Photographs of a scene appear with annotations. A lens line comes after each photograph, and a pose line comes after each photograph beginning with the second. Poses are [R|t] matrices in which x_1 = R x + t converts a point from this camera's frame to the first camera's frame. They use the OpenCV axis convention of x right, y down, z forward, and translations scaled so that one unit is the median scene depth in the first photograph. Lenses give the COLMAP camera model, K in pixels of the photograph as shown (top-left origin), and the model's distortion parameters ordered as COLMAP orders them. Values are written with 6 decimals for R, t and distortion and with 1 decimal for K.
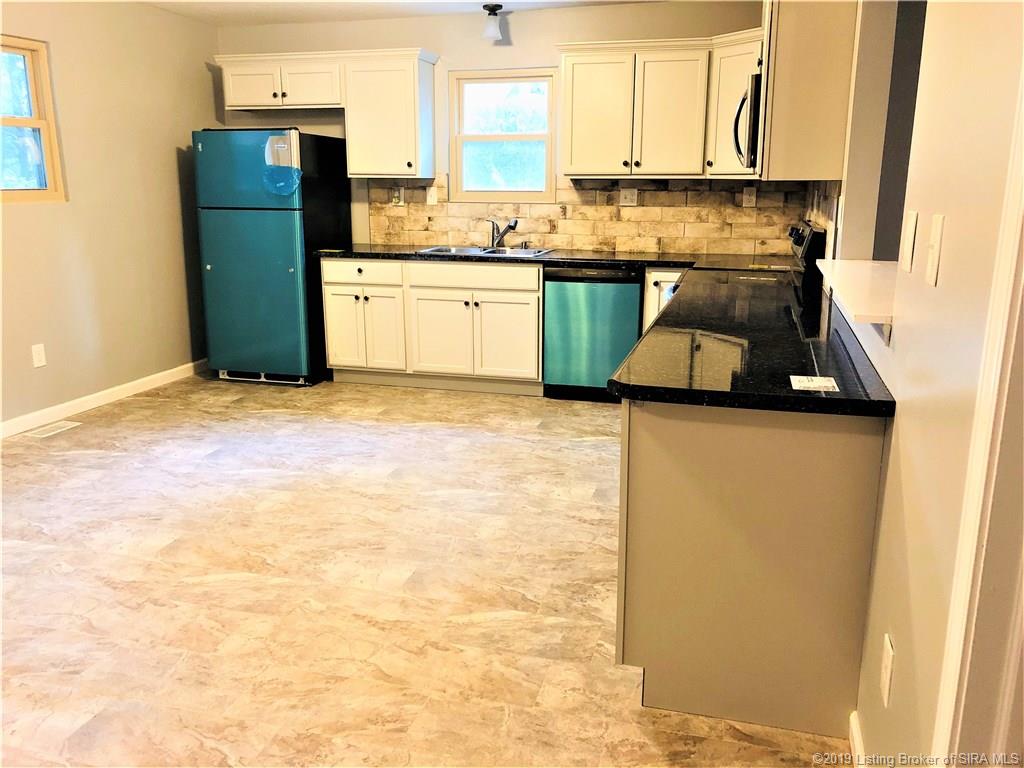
lens RADIAL K [[835.8, 0, 513.5], [0, 835.8, 383.2], [0, 0, 1]] dist [0.013201, 0.002368]
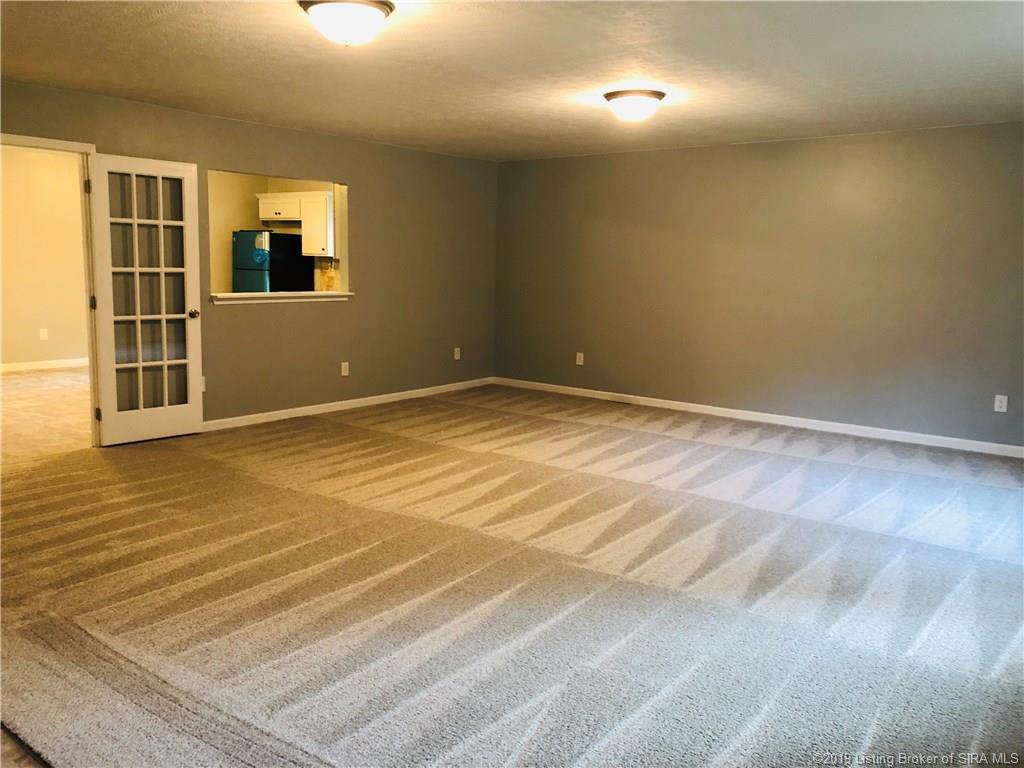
lens RADIAL K [[835.8, 0, 511.6], [0, 835.8, 382.8], [0, 0, 1]] dist [0.013201, 0.002368]
pose [[0.936482, 0.070244, -0.343610, 0.944736], [-0.102955, 0.991633, -0.077876, 0.146155], [0.335264, 0.108306, 0.935878, -0.612931]]
